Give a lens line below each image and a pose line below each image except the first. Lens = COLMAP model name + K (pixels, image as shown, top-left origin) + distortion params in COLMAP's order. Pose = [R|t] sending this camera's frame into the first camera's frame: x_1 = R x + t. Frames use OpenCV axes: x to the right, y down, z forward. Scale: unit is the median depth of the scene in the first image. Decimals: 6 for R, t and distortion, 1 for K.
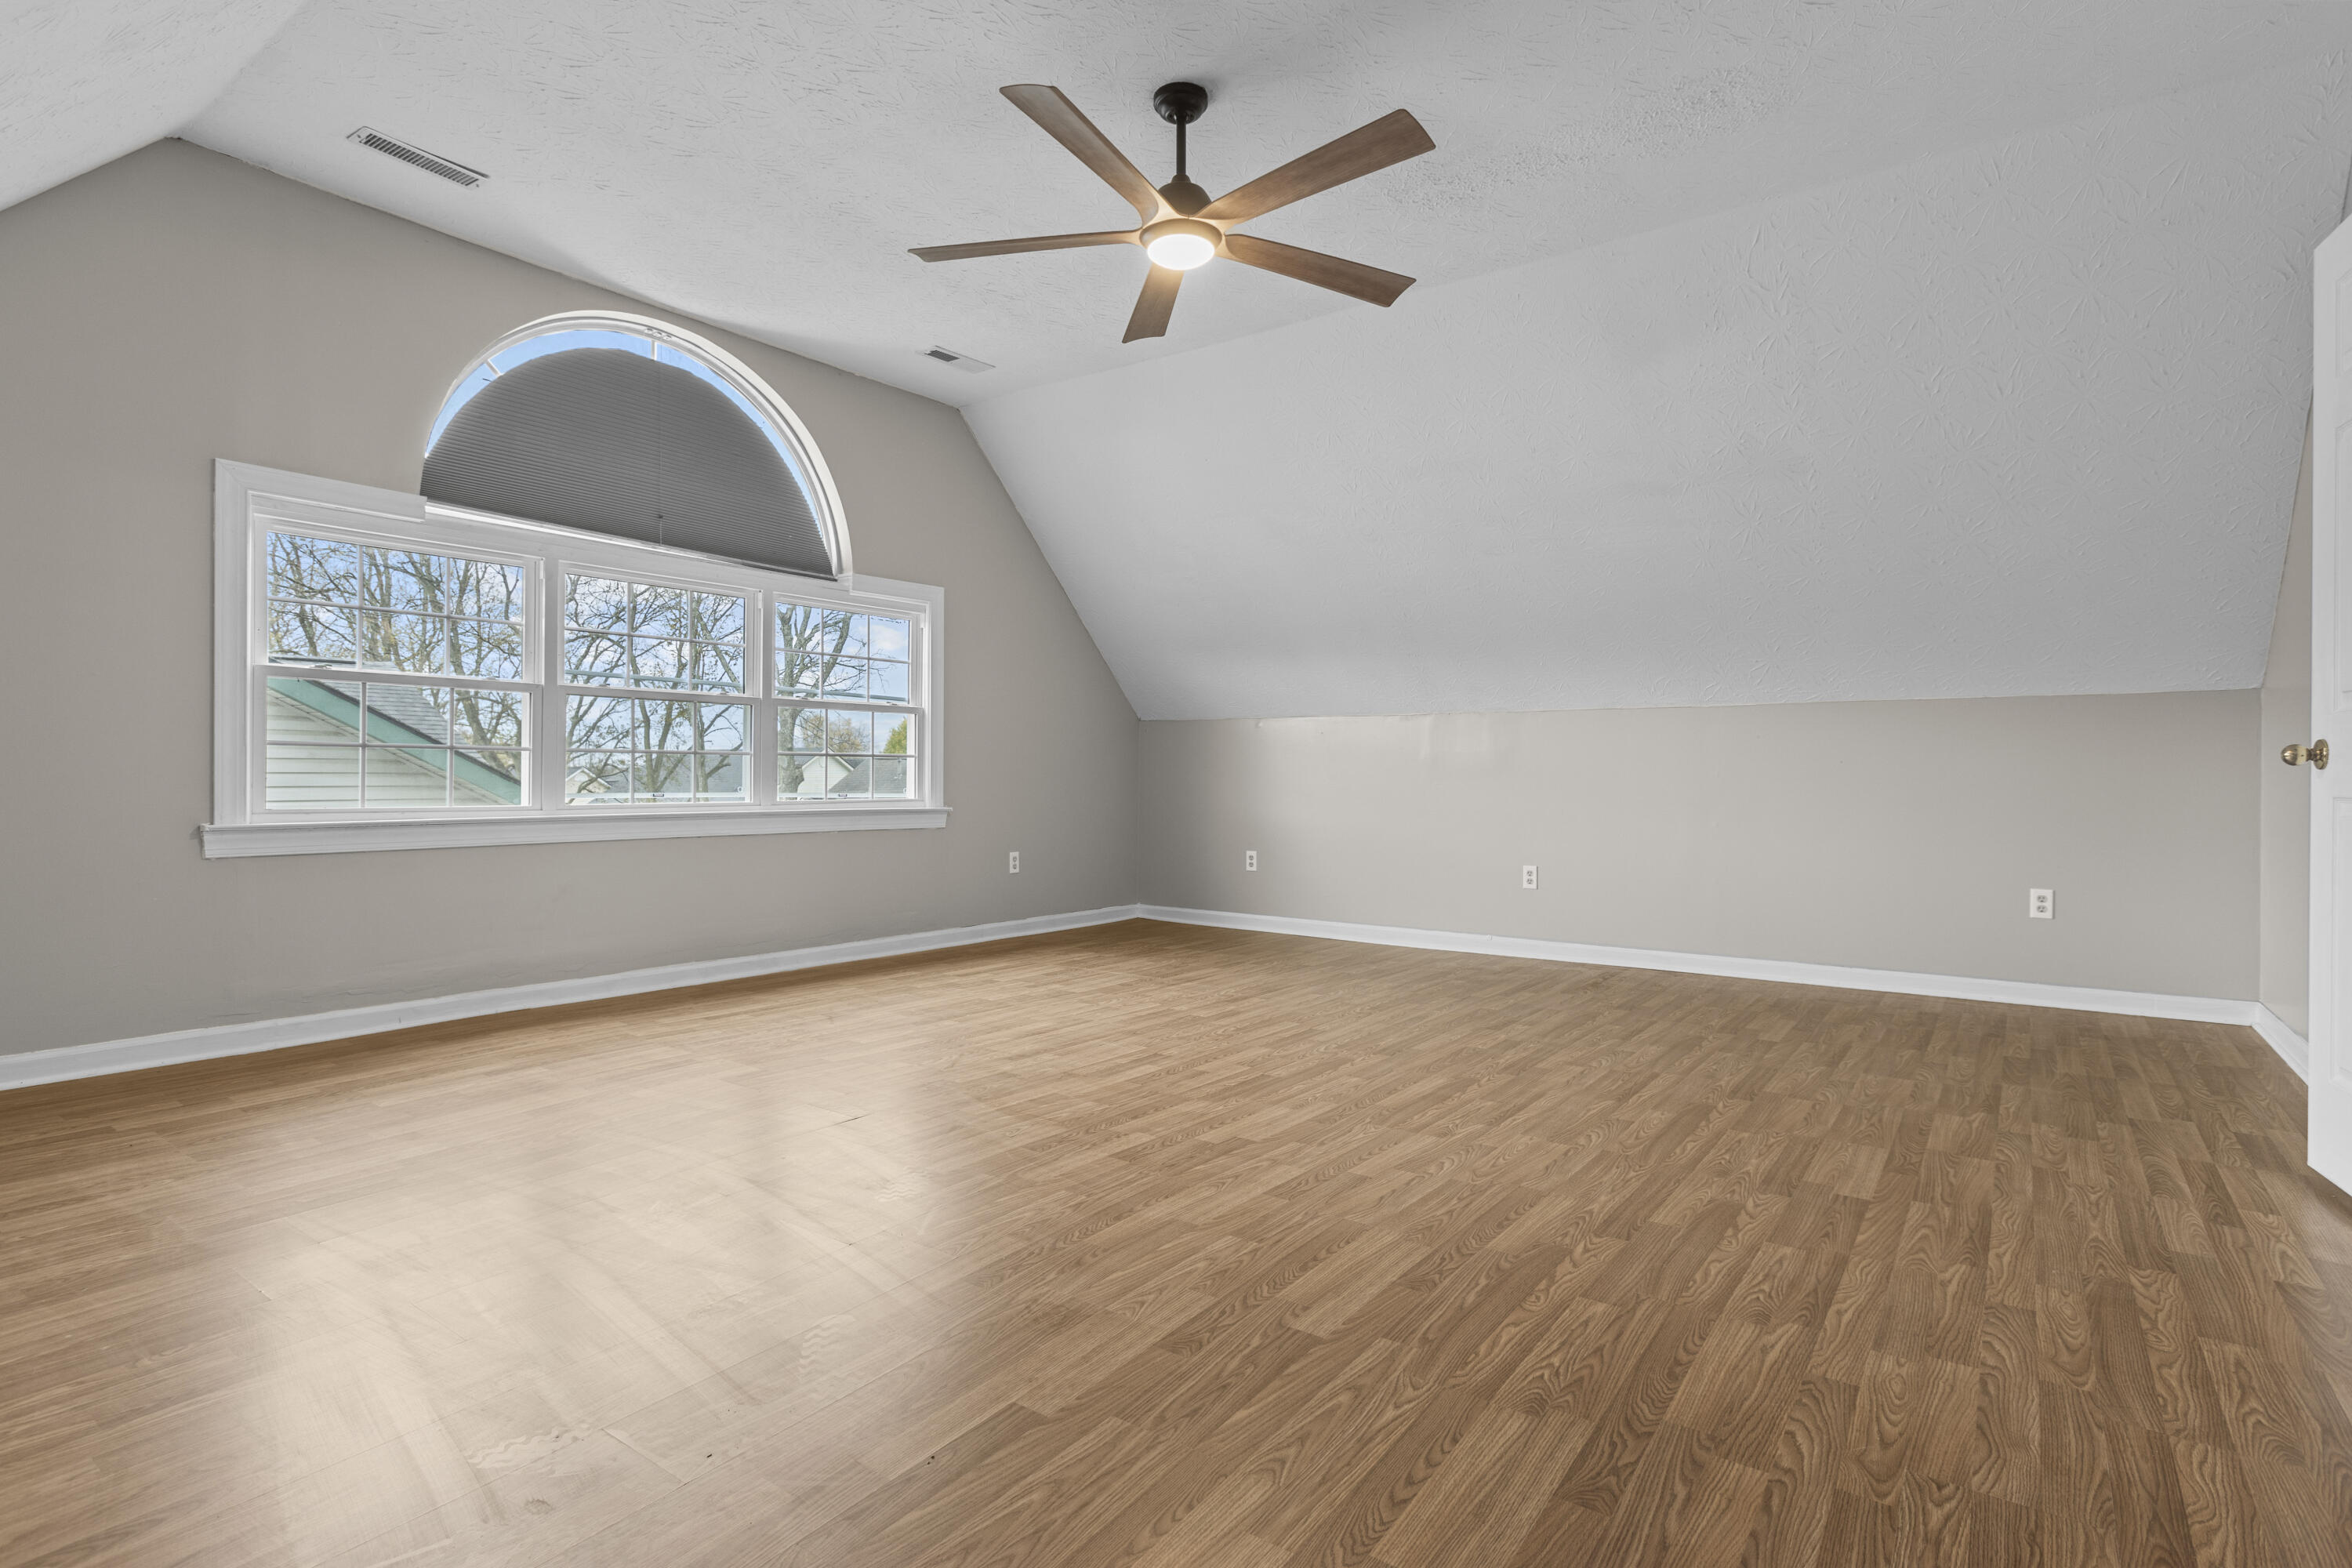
lens RADIAL K [[1163.6, 0, 1173.2], [0, 1163.6, 776.5], [0, 0, 1]] dist [-0.009121, 0.003182]
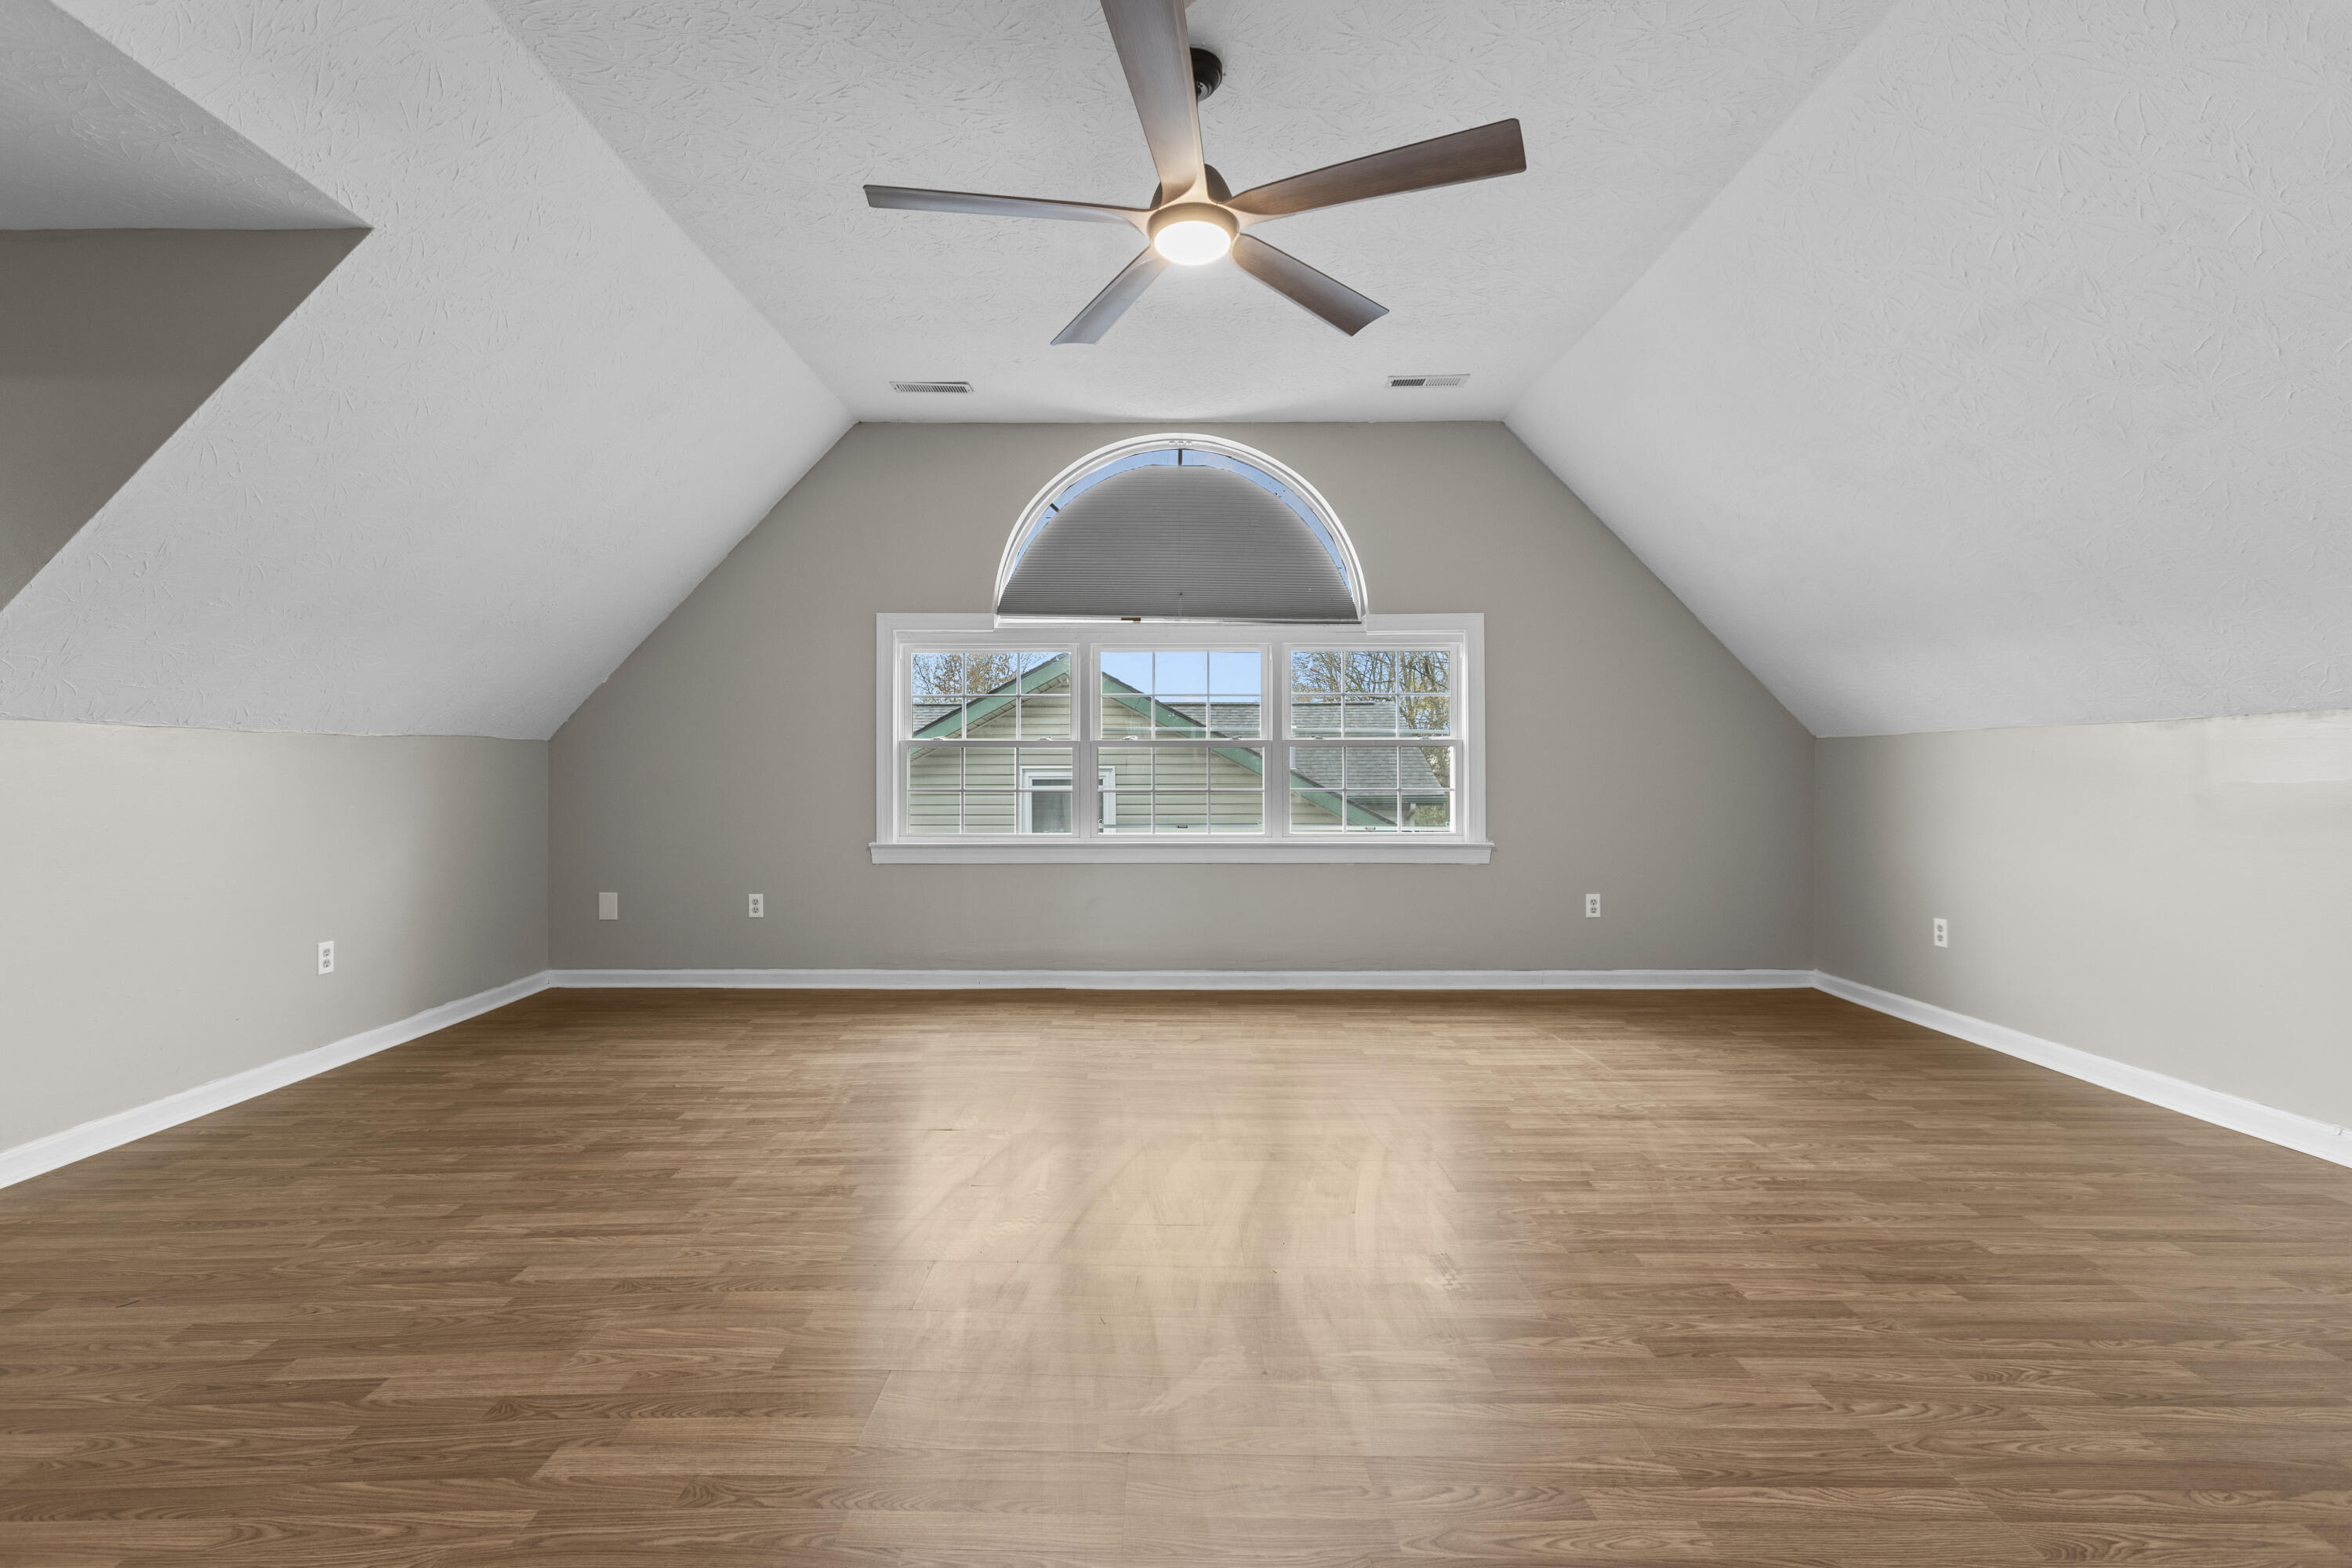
lens RADIAL K [[1043.7, 0, 1164.0], [0, 1043.7, 779.6], [0, 0, 1]] dist [-0.014538, 0.008279]
pose [[0.590885, -0.005065, -0.806740, 0.690996], [0.004177, 0.999986, -0.003218, -0.047463], [0.806745, -0.001468, 0.590898, 0.569403]]
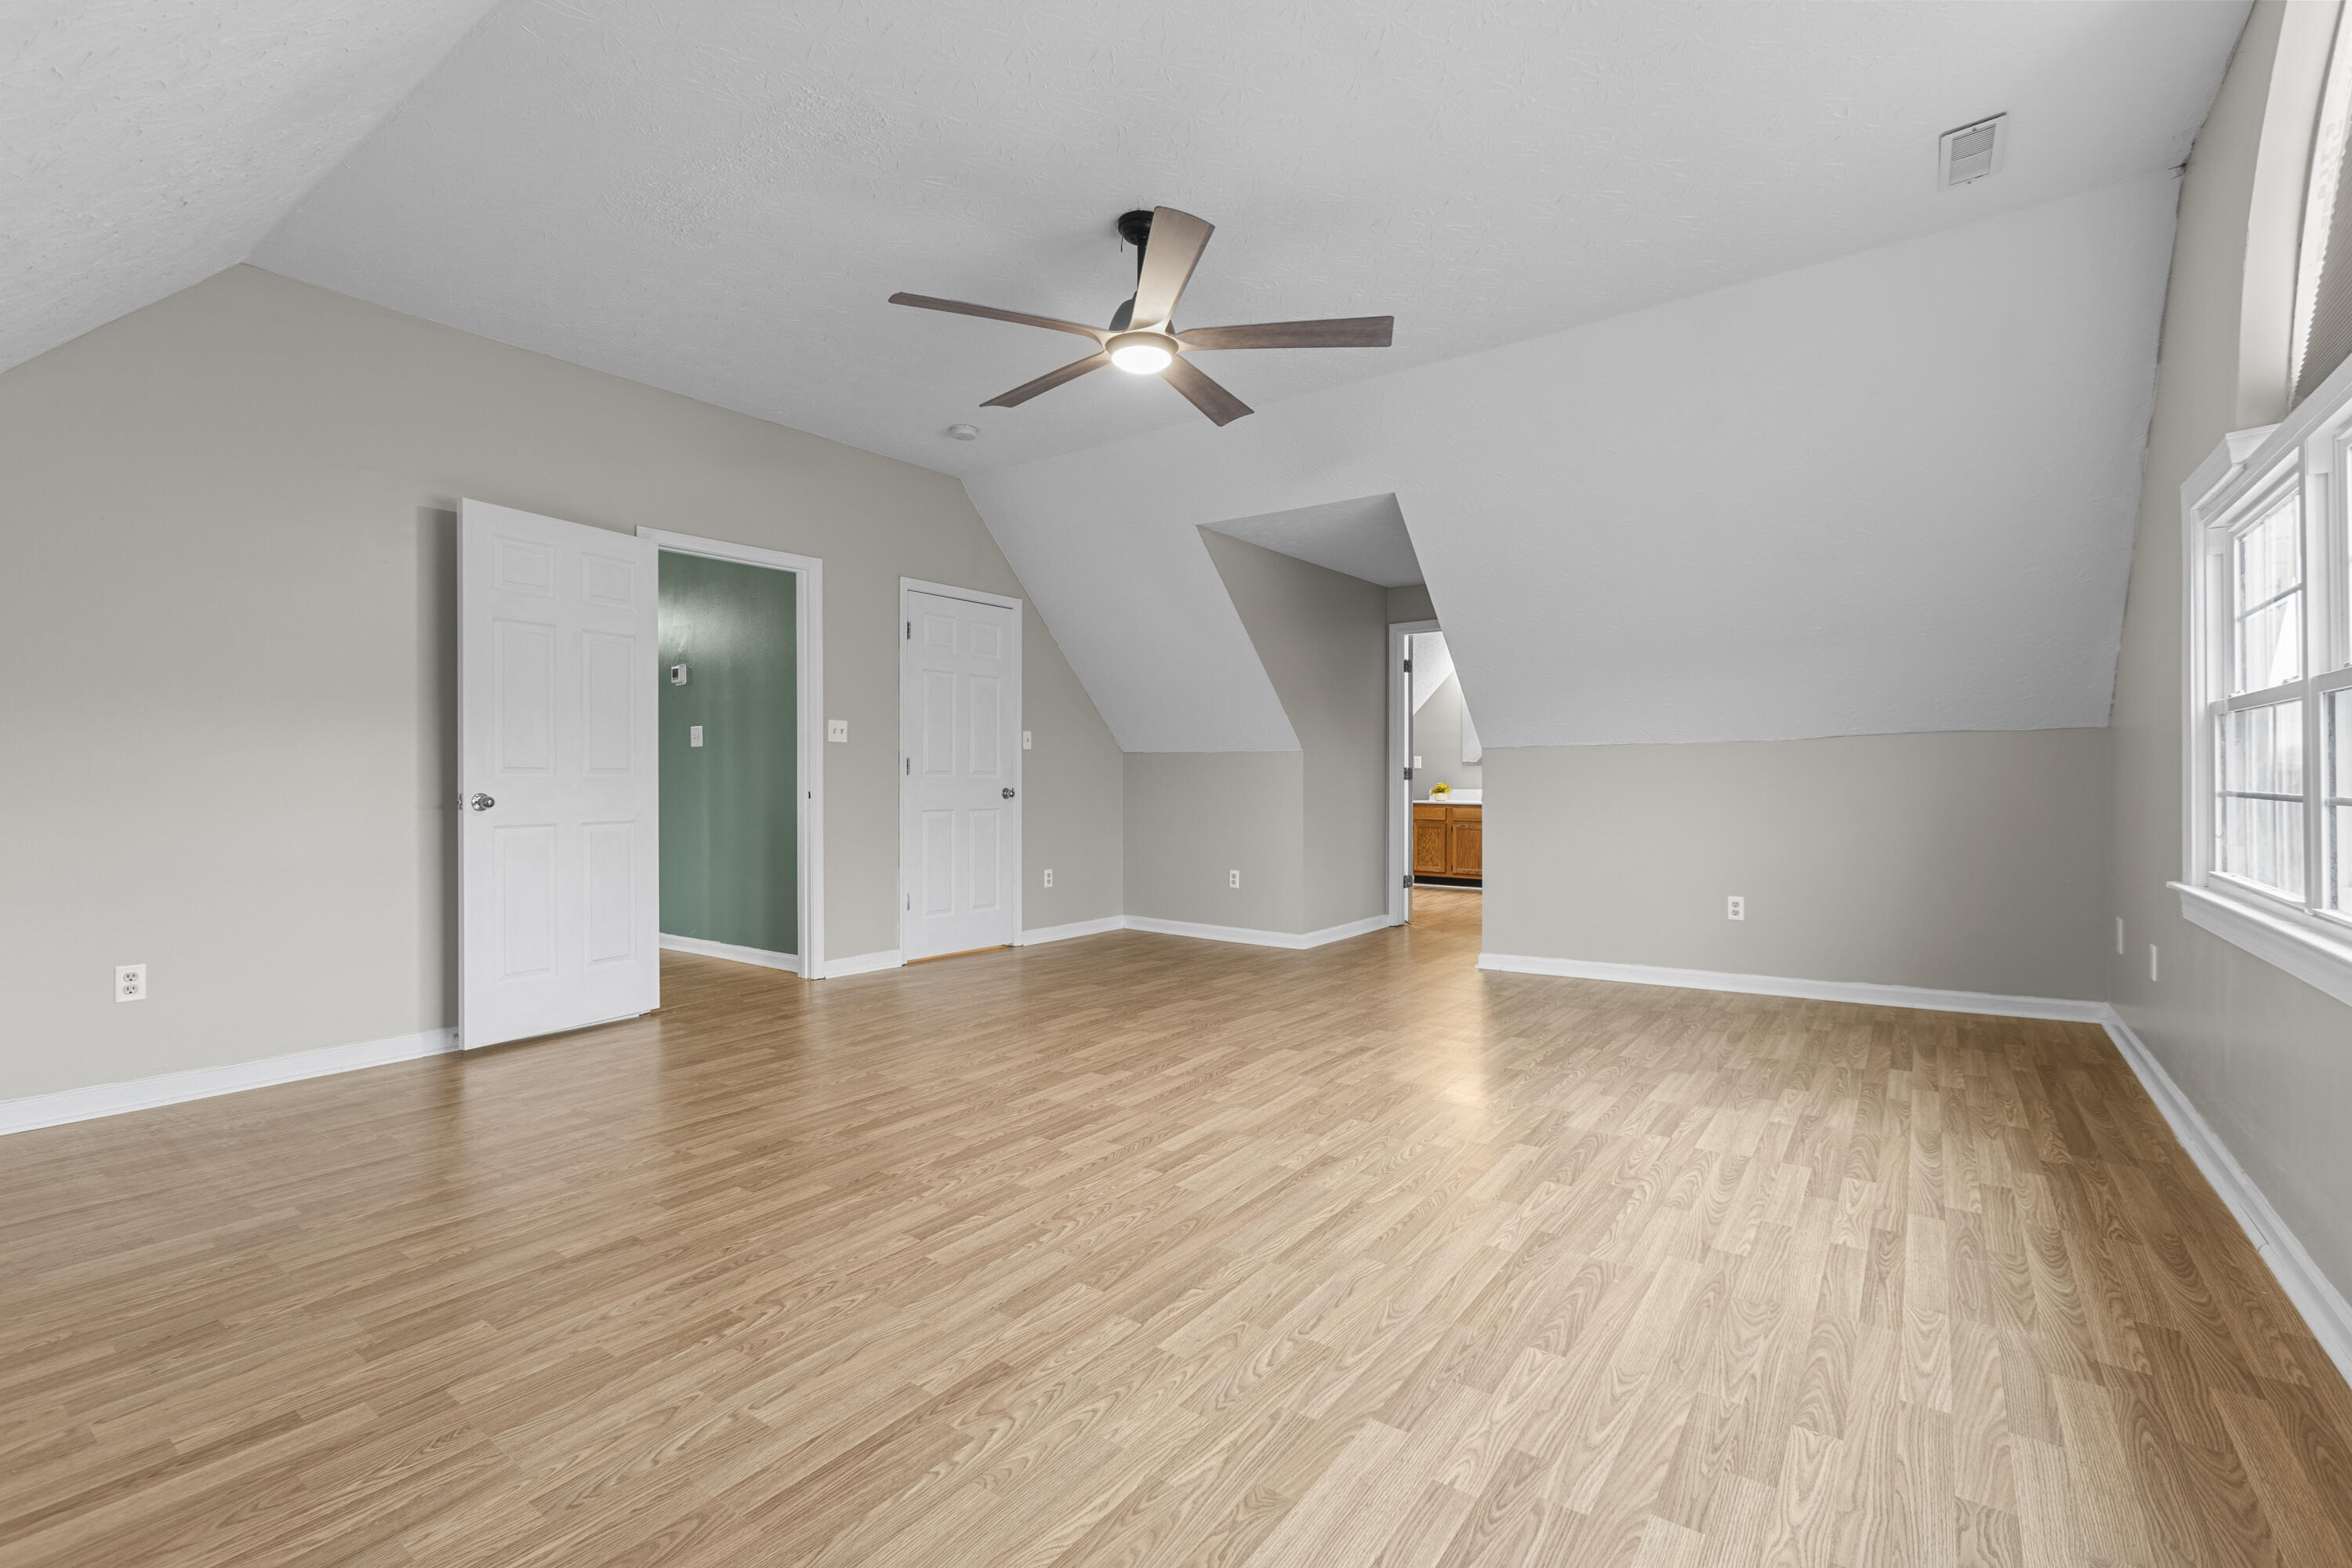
lens RADIAL K [[1043.7, 0, 1170.1], [0, 1043.7, 781.3], [0, 0, 1]] dist [-0.014538, 0.008279]
pose [[-0.999994, -0.001885, -0.002960, -0.020618], [-0.001889, 0.999997, 0.001452, -0.047036], [0.002957, 0.001457, -0.999995, 2.216153]]
